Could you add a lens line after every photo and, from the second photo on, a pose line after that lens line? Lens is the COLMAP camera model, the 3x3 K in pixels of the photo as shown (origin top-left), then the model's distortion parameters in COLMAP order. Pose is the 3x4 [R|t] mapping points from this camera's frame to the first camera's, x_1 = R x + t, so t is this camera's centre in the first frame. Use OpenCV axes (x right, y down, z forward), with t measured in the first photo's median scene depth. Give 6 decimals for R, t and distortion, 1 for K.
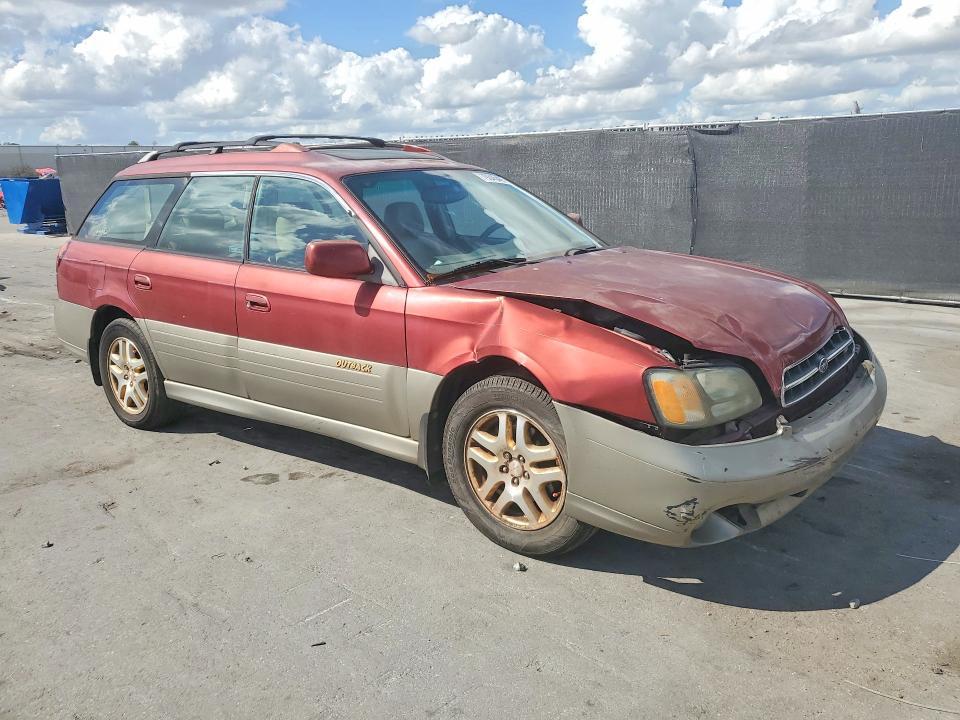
lens RADIAL K [[729.7, 0, 479.5], [0, 729.7, 359.5], [0, 0, 1]] dist [0.032221, -0.015284]
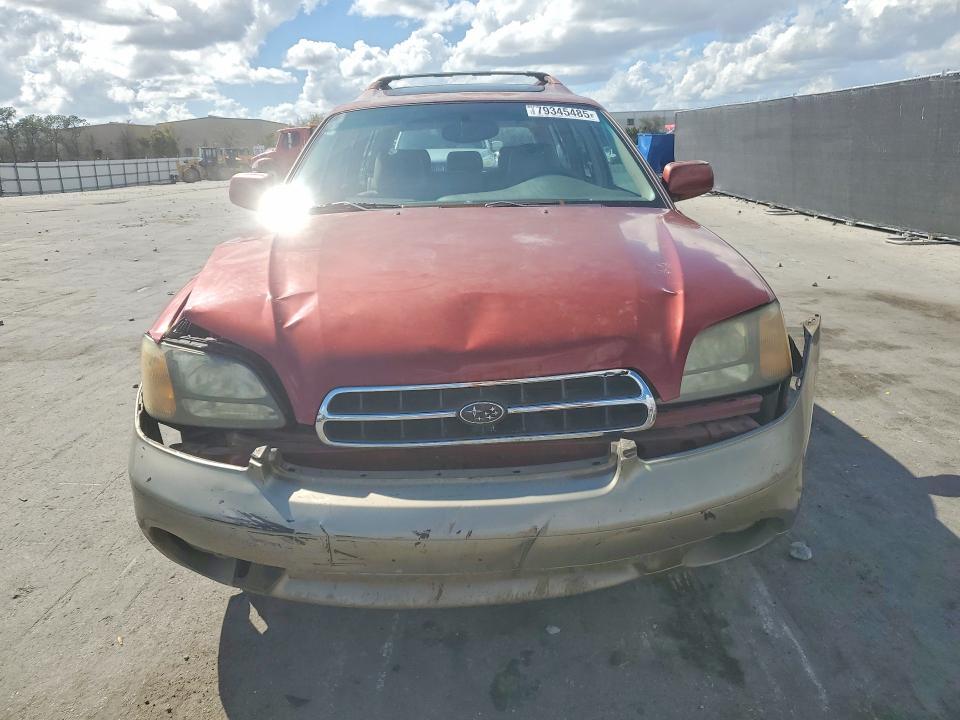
lens RADIAL K [[729.7, 0, 479.7], [0, 729.7, 362.5], [0, 0, 1]] dist [0.032221, -0.015284]
pose [[0.623028, 0.229511, -0.747770, 0.955018], [-0.187100, 0.971960, 0.142433, -0.124578], [0.759493, 0.051168, 0.648500, 0.657638]]
